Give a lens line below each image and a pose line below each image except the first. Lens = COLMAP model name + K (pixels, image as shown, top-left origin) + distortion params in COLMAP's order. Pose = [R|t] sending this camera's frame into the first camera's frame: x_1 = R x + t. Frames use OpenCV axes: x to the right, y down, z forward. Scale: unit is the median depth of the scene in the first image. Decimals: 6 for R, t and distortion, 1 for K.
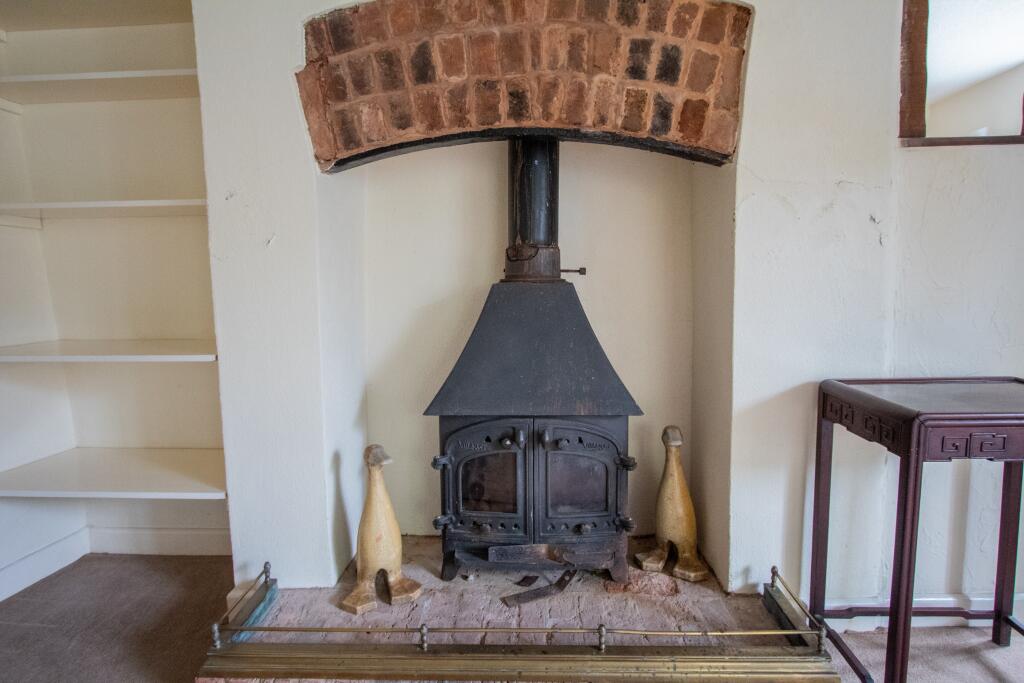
lens RADIAL K [[570.1, 0, 514.9], [0, 570.1, 335.2], [0, 0, 1]] dist [-0.020035, 0.000144]
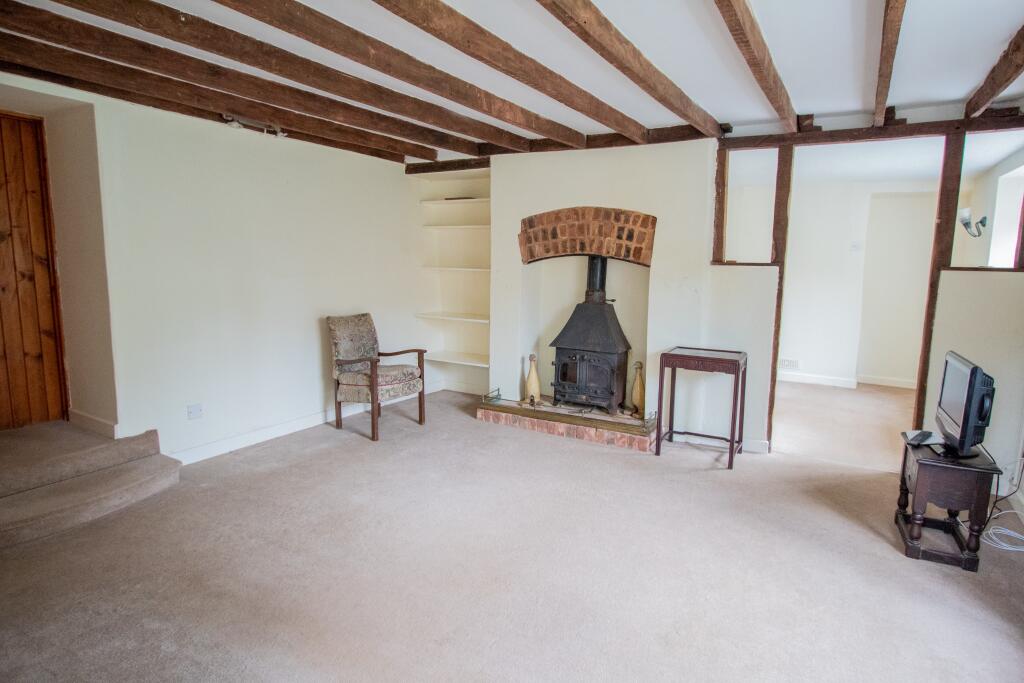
lens RADIAL K [[570.1, 0, 511.3], [0, 570.1, 341.1], [0, 0, 1]] dist [-0.020035, 0.000144]
pose [[0.887940, 0.096793, -0.449659, 1.089308], [-0.080366, 0.995217, 0.055529, -0.039951], [0.452883, -0.013169, 0.891473, -1.901710]]
